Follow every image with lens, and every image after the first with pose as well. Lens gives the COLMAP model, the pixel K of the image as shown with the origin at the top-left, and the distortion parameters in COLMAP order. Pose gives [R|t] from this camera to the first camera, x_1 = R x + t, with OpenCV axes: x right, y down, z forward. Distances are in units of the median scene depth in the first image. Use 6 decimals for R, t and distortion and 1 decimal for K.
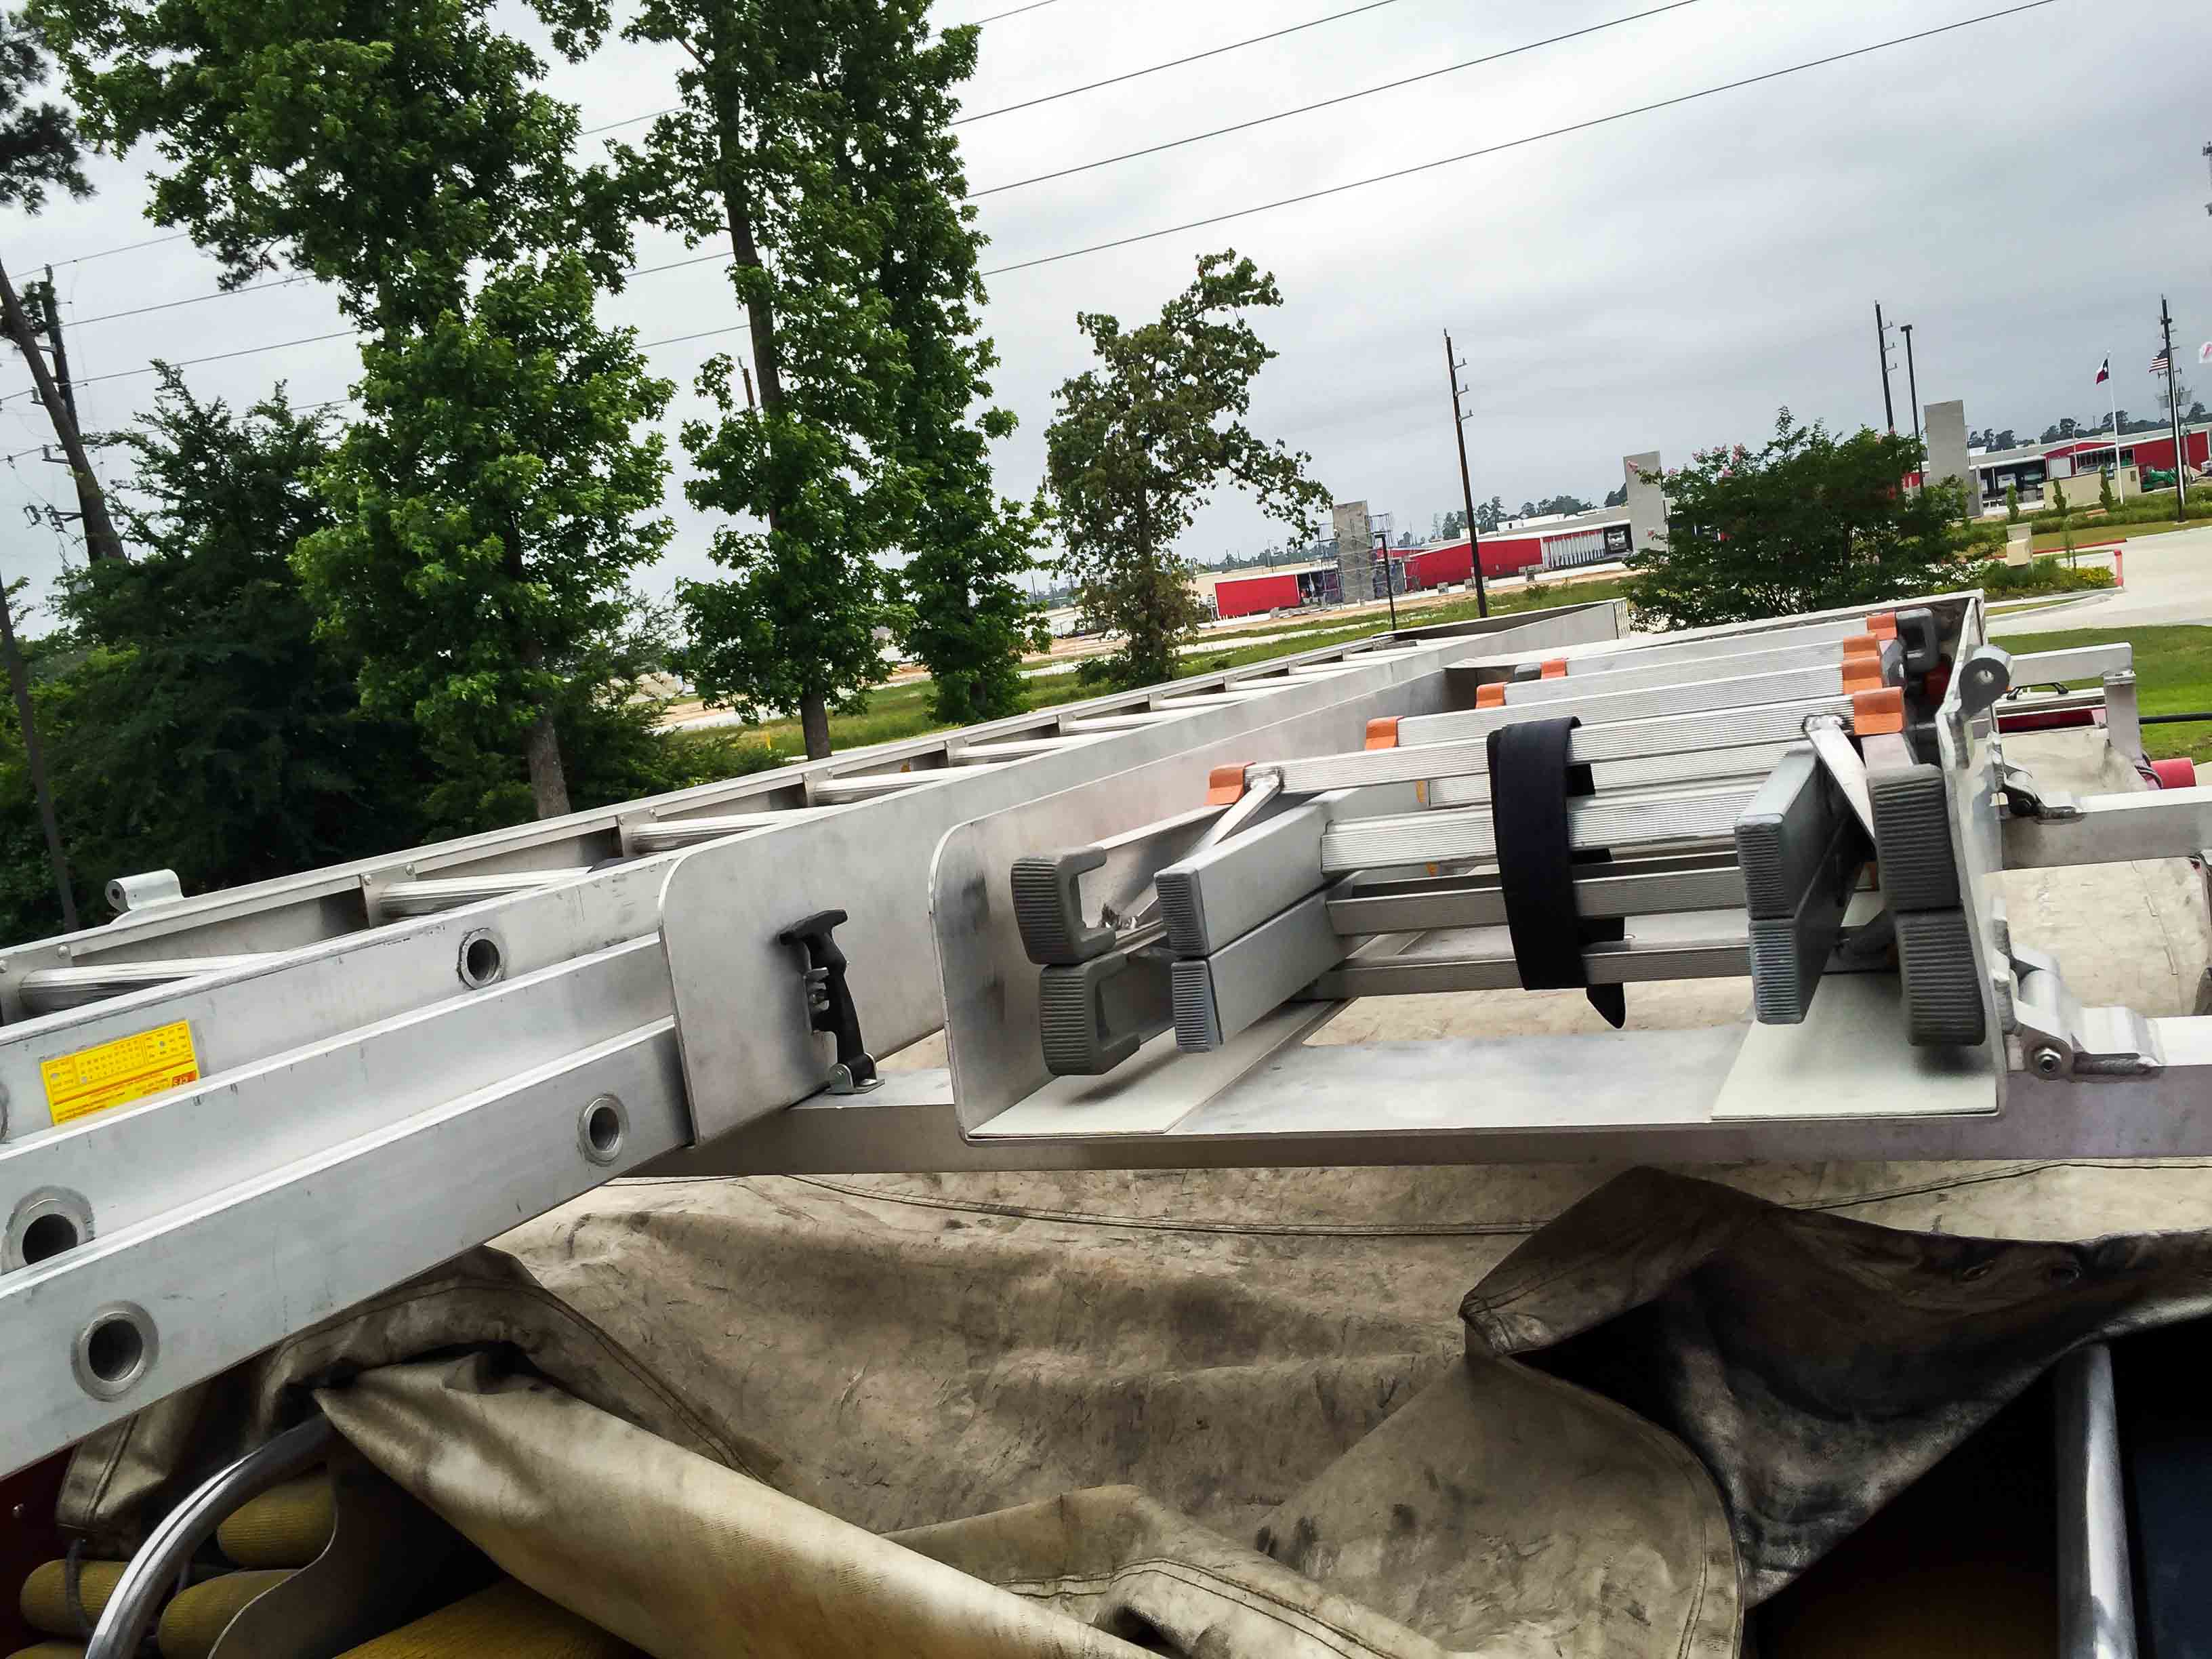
lens RADIAL K [[1863.1, 0, 1111.6], [0, 1863.1, 835.1], [0, 0, 1]] dist [0.083484, -0.106774]
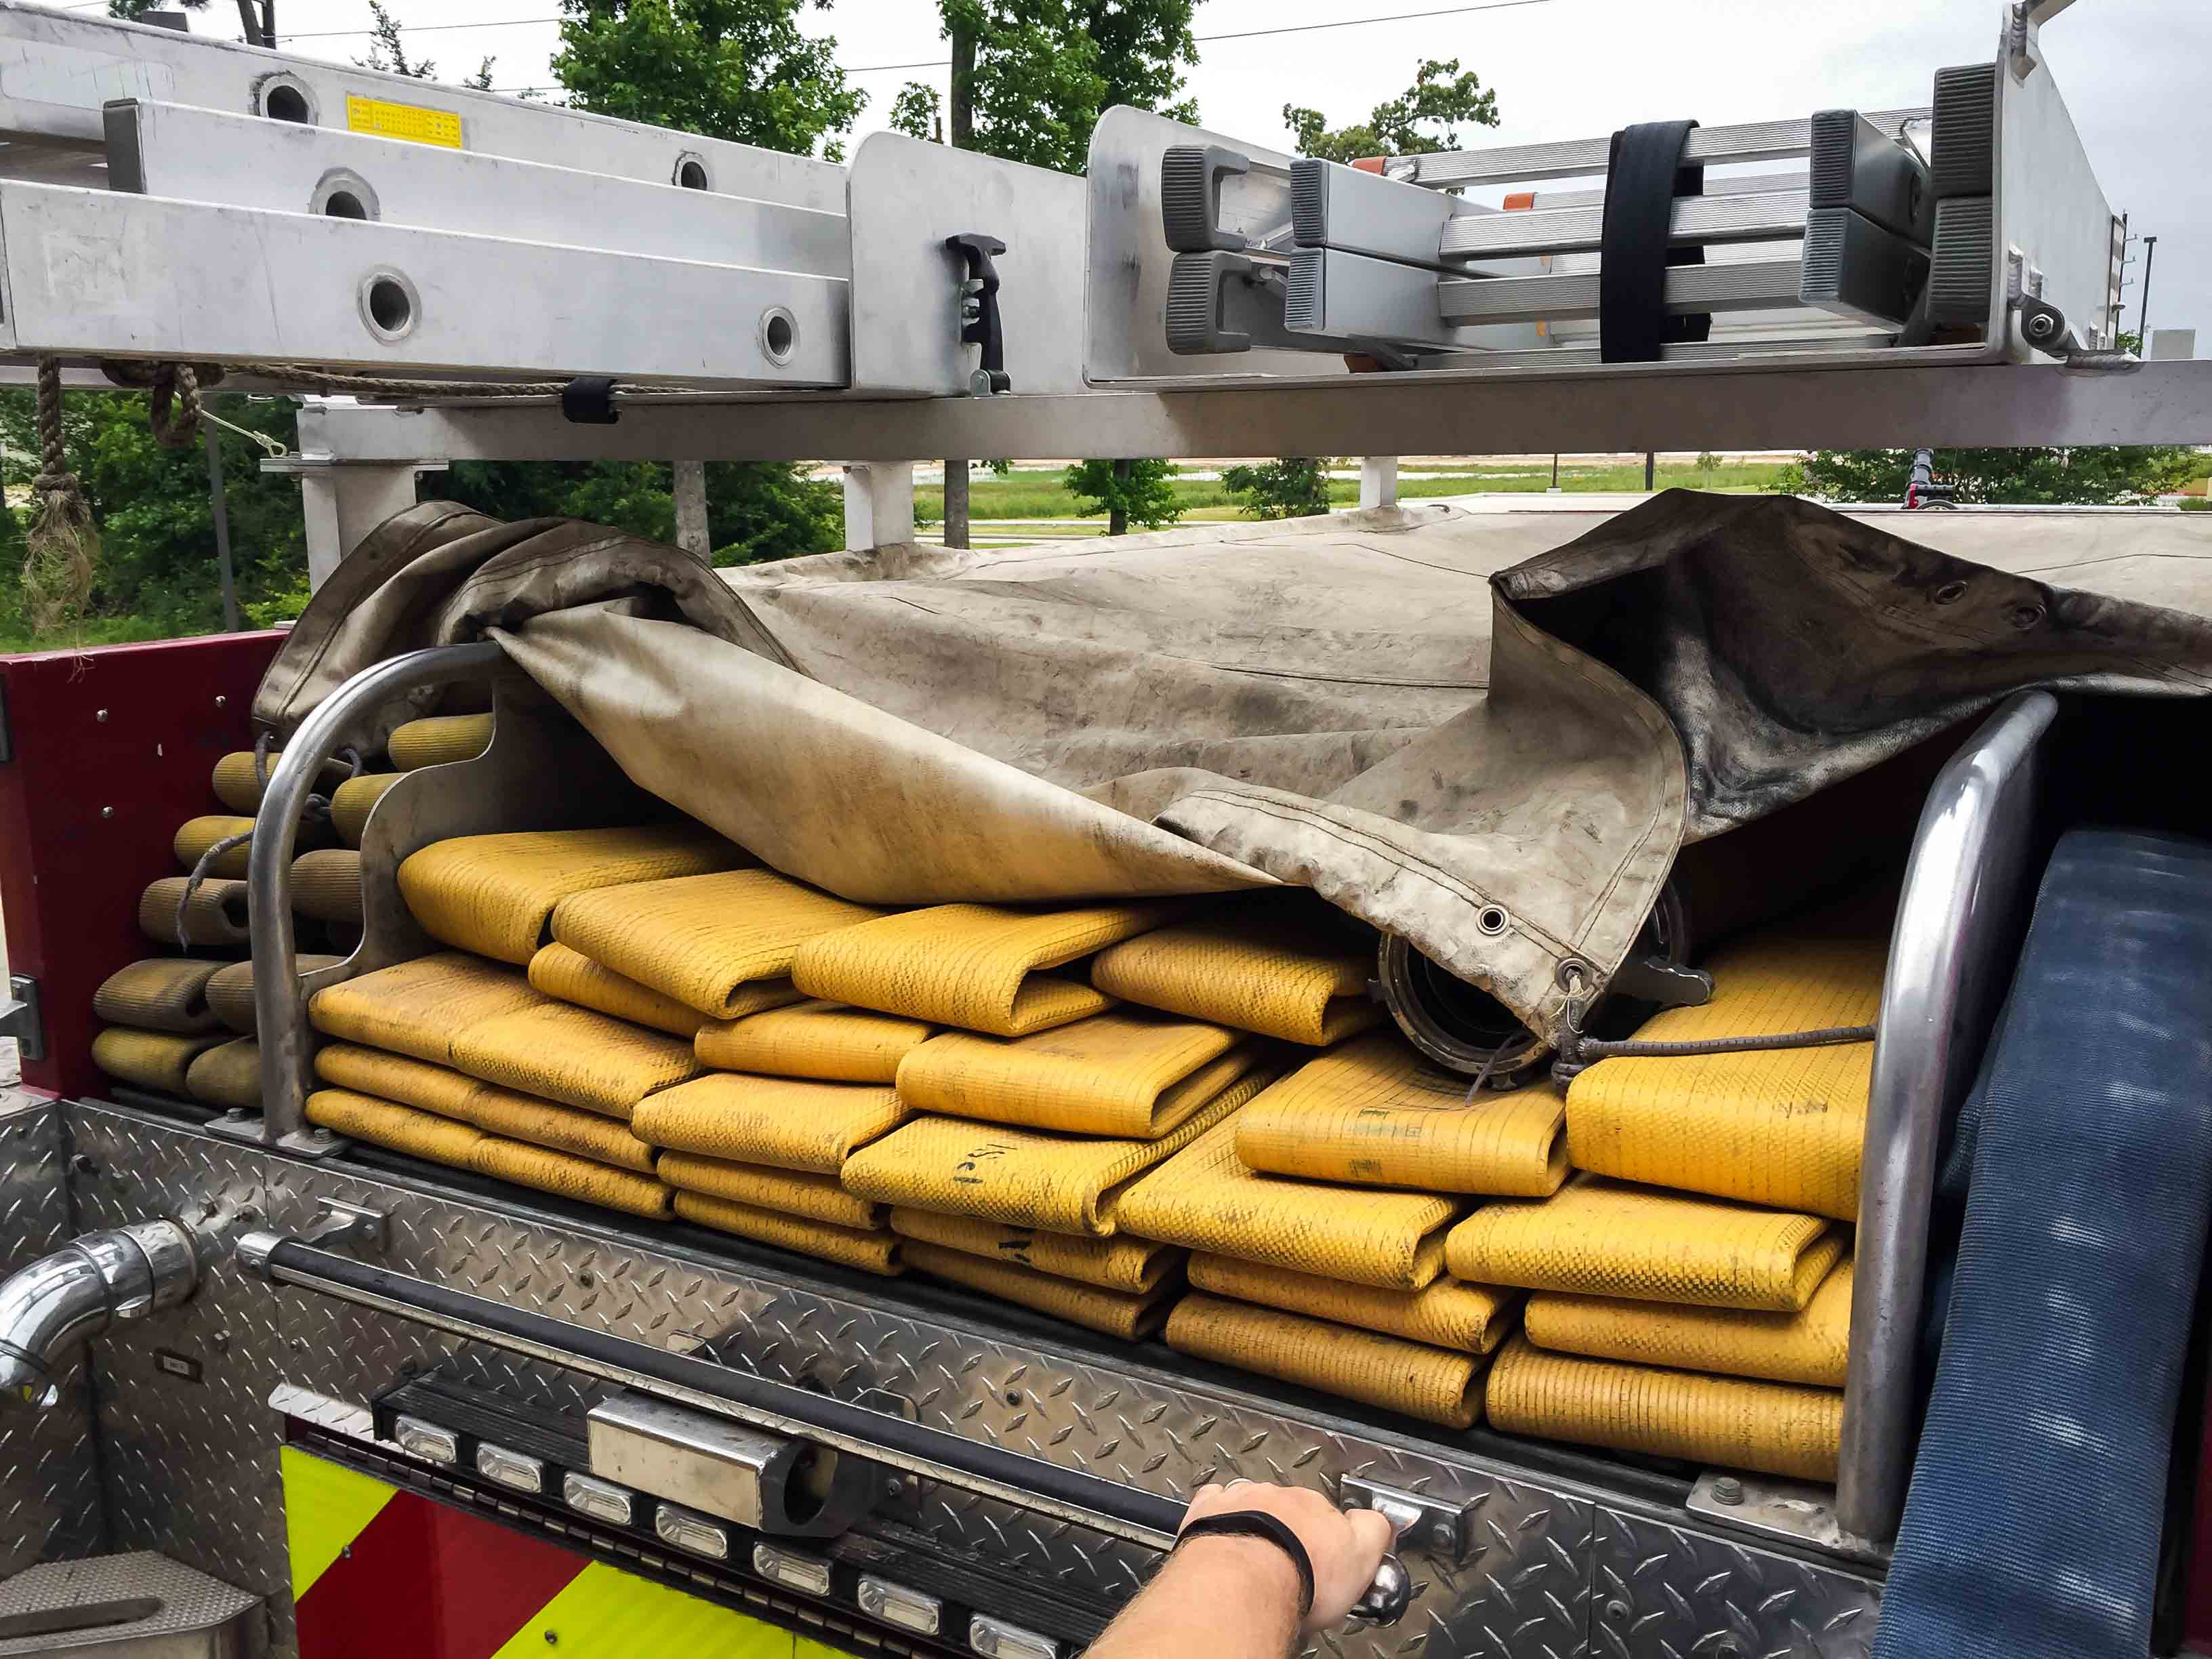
lens RADIAL K [[1873.3, 0, 1106.0], [0, 1873.3, 829.5], [0, 0, 1]] dist [0.051670, -0.013313]
pose [[0.985382, 0.162707, -0.050492, 0.027755], [-0.157191, 0.982619, 0.098751, 0.245111], [0.065682, -0.089371, 0.993830, -0.129912]]
